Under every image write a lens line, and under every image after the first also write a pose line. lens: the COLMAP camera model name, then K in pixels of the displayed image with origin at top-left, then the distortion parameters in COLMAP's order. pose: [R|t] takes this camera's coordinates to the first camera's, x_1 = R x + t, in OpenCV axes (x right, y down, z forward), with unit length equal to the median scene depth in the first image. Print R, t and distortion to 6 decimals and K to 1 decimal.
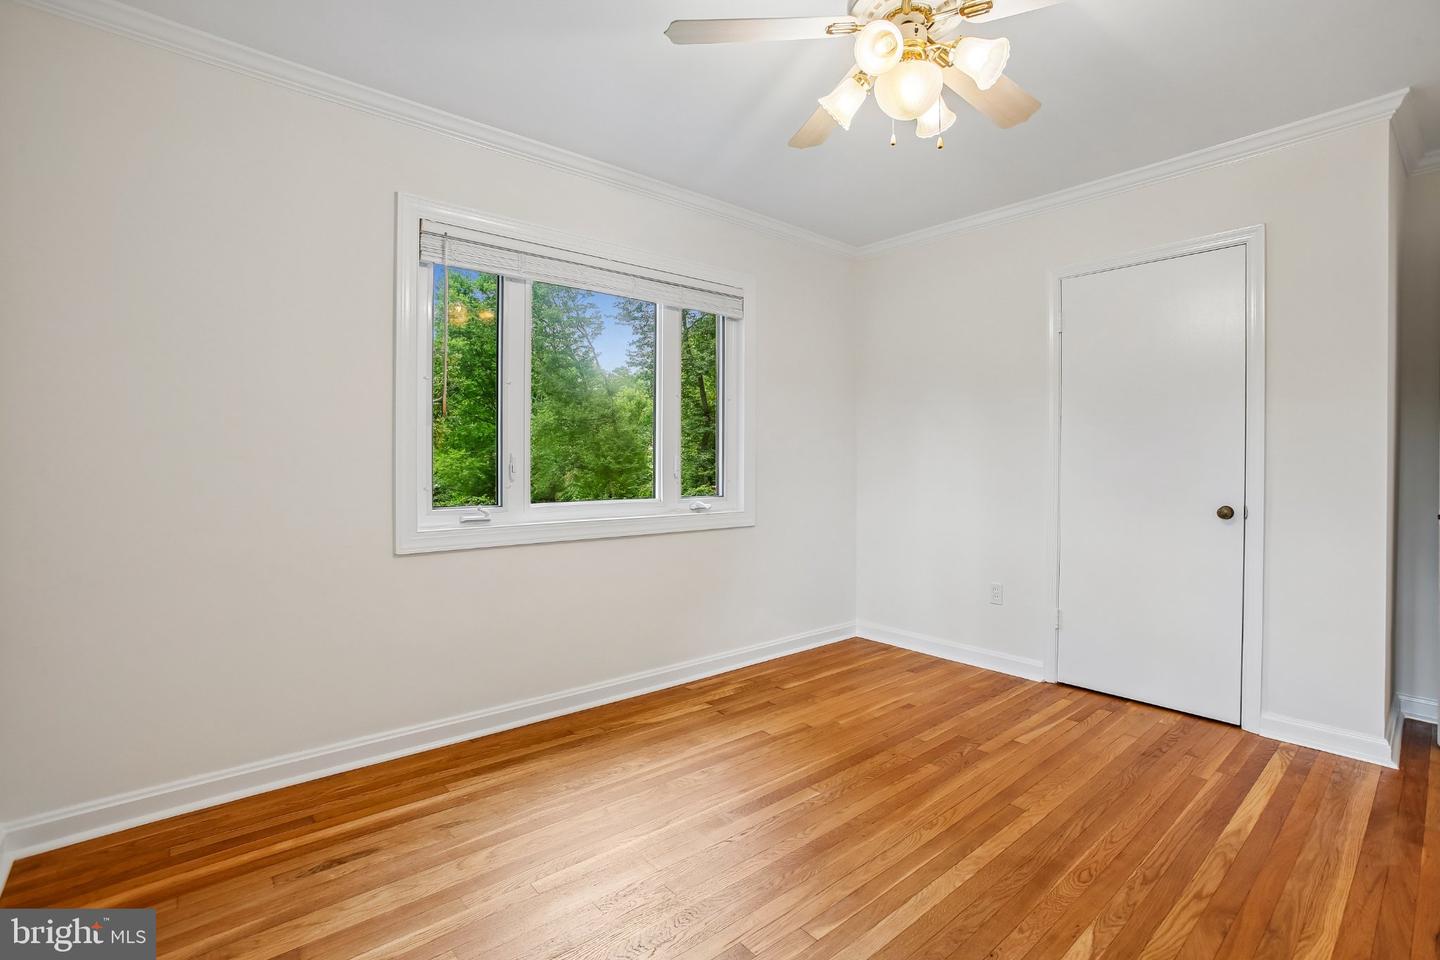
lens RADIAL K [[630.7, 0, 758.9], [0, 630.7, 469.8], [0, 0, 1]] dist [-0.069703, 0.025914]
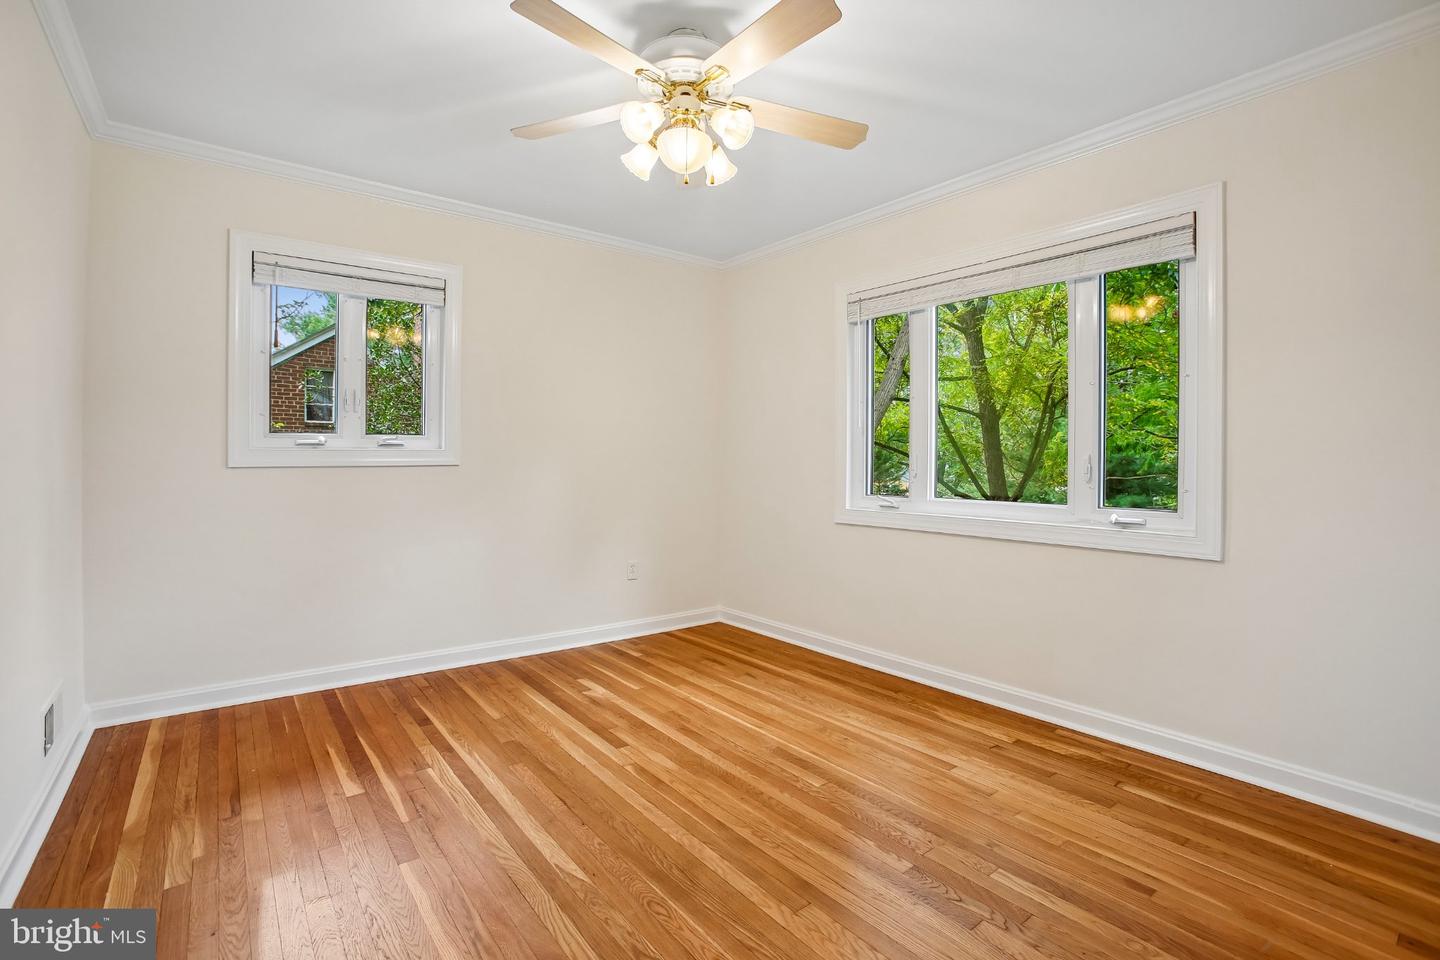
lens RADIAL K [[665.7, 0, 723.6], [0, 665.7, 457.8], [0, 0, 1]] dist [-0.080913, 0.039580]
pose [[-0.033204, 0.000288, -0.999449, 0.902200], [-0.018693, 0.999825, 0.000909, -0.014473], [0.999274, 0.018712, -0.033193, 0.663825]]
